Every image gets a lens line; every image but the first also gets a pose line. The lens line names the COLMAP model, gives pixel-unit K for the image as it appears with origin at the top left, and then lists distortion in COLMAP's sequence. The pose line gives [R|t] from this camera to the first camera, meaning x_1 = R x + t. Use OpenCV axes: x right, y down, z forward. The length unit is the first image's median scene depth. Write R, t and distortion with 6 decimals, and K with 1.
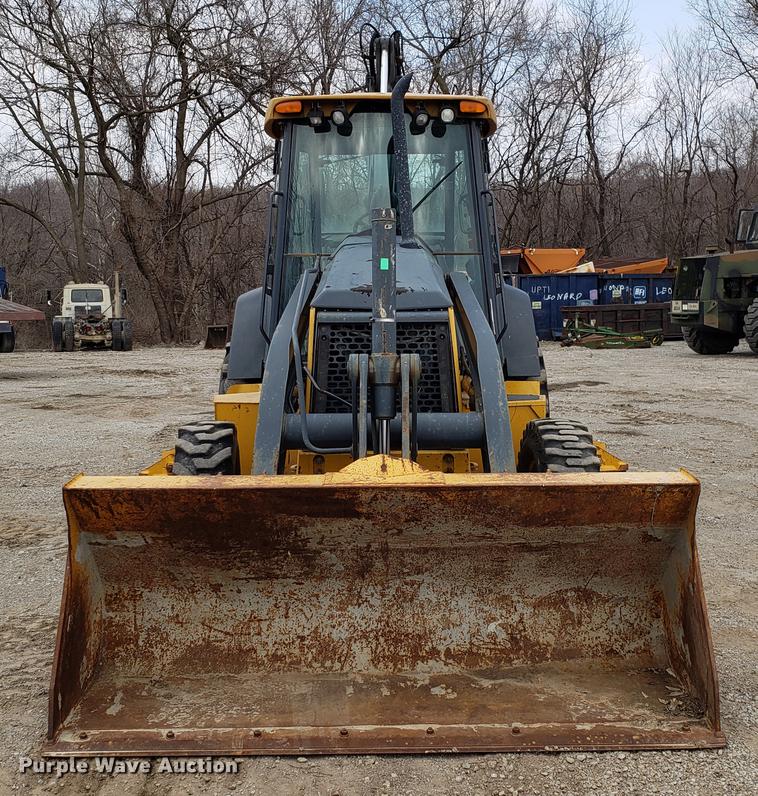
lens RADIAL K [[1095.0, 0, 378.1], [0, 1095.0, 391.2], [0, 0, 1]] dist [0.035567, 0.000000]
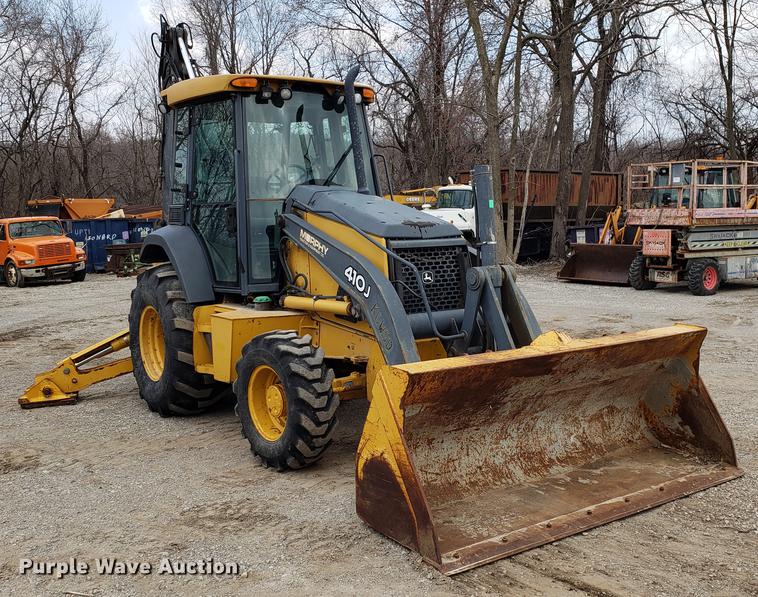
lens RADIAL K [[830.2, 0, 412.9], [0, 830.2, 295.1], [0, 0, 1]] dist [0.046043, 0.000000]
pose [[0.807274, -0.058290, 0.587292, -0.755978], [0.068258, 0.997654, 0.005193, -0.008722], [-0.586217, 0.035895, 0.809359, 0.173655]]
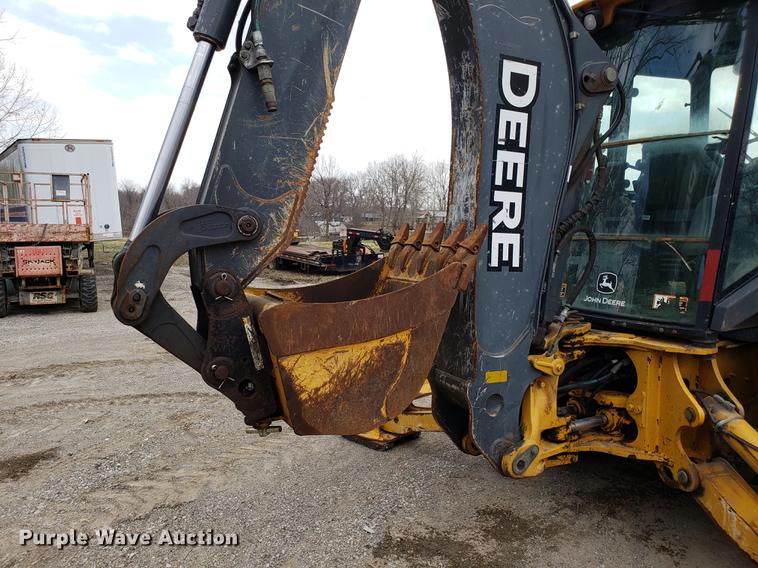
lens RADIAL K [[601.0, 0, 362.4], [0, 601.0, 283.9], [0, 0, 1]] dist [0.031572, -0.029688]
pose [[-0.487376, -0.066513, 0.870656, -0.454034], [0.107134, 0.985007, 0.135220, -0.236801], [-0.866595, 0.159180, -0.472942, 2.465055]]
